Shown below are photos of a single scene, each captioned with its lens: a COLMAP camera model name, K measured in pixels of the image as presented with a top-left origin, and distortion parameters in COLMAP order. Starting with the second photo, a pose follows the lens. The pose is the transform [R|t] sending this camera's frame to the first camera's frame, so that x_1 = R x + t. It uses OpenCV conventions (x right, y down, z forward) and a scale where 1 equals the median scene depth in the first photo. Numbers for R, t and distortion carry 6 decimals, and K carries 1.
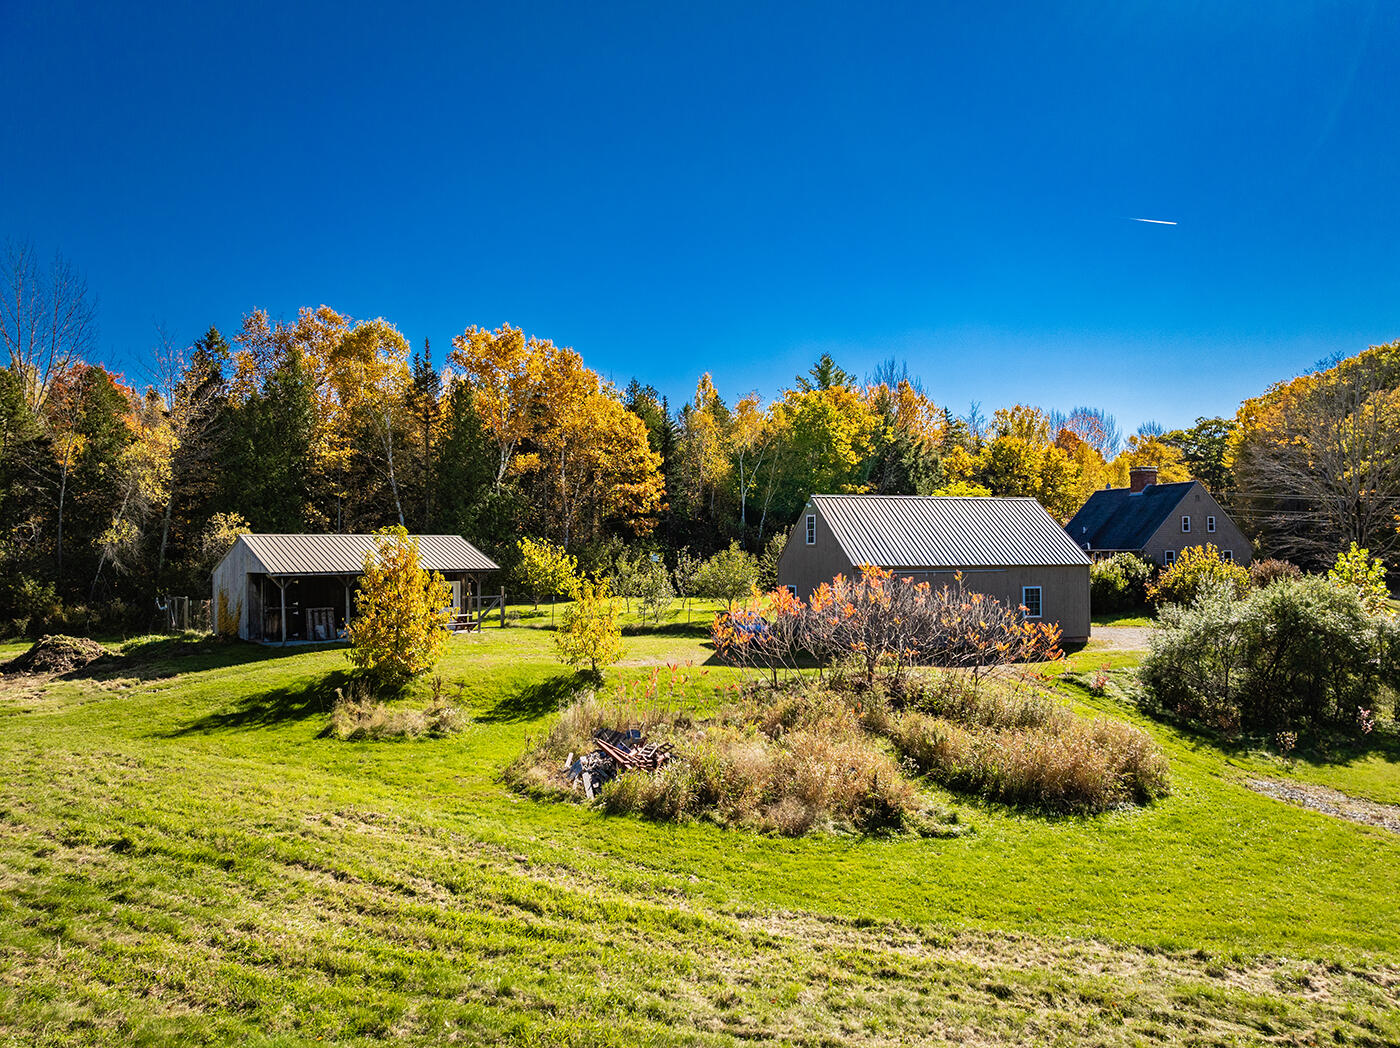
lens RADIAL K [[974.3, 0, 709.6], [0, 974.3, 521.3], [0, 0, 1]] dist [-0.043769, 0.002133]
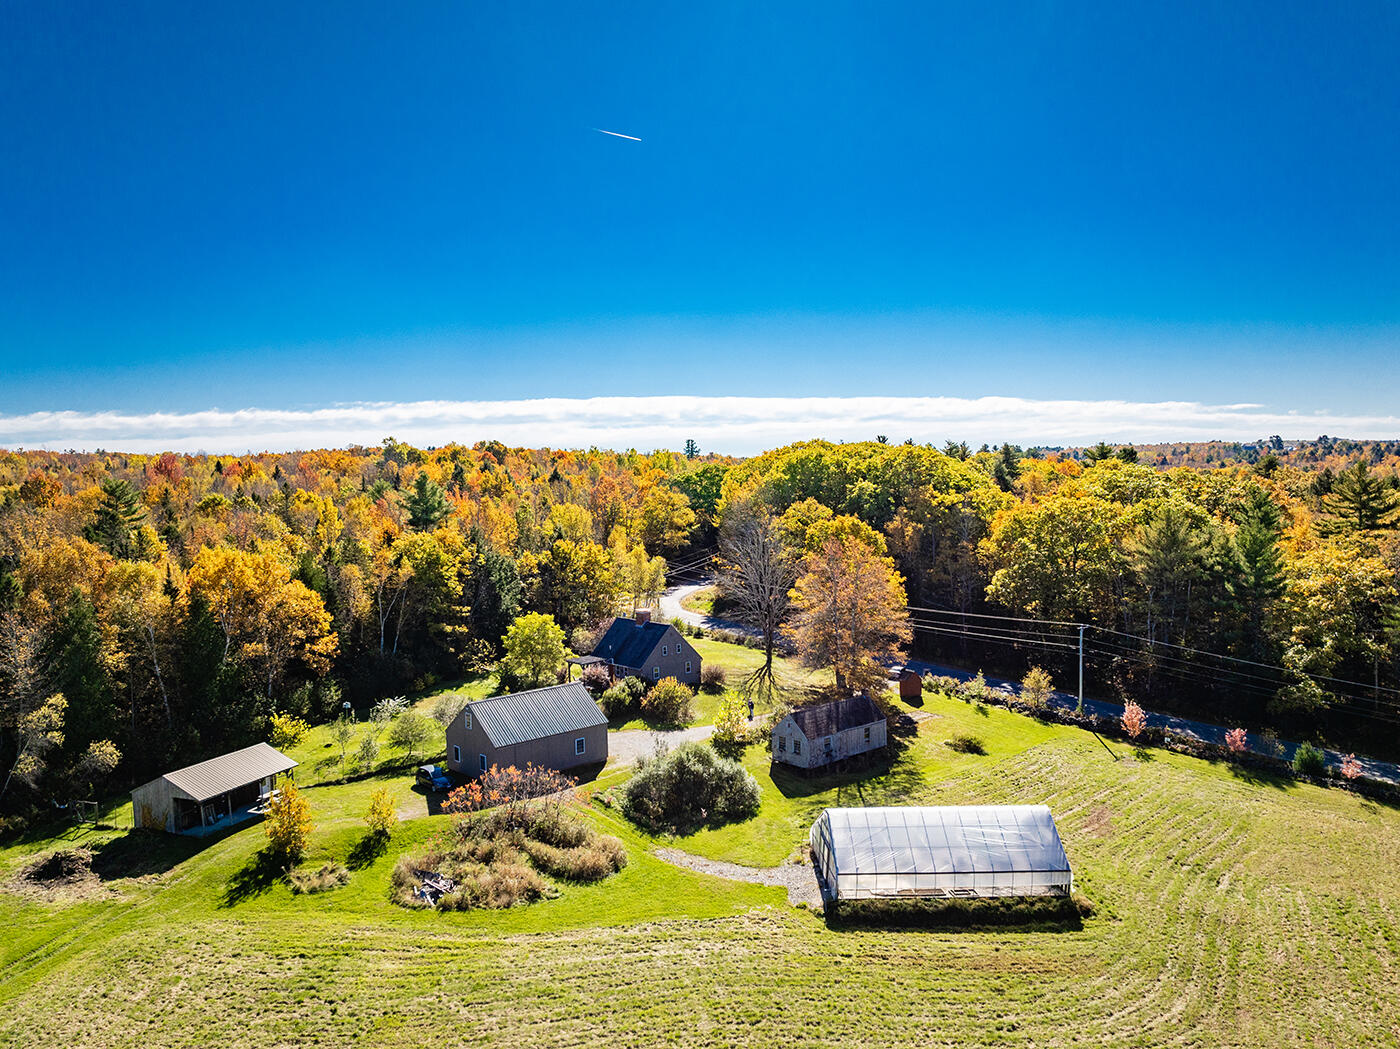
lens RADIAL K [[974.3, 0, 702.6], [0, 974.3, 531.2], [0, 0, 1]] dist [-0.043769, 0.002133]
pose [[0.901829, -0.029394, 0.431092, -0.401515], [0.003463, 0.998143, 0.060814, -0.658722], [-0.432079, -0.053351, 0.900256, -1.232163]]
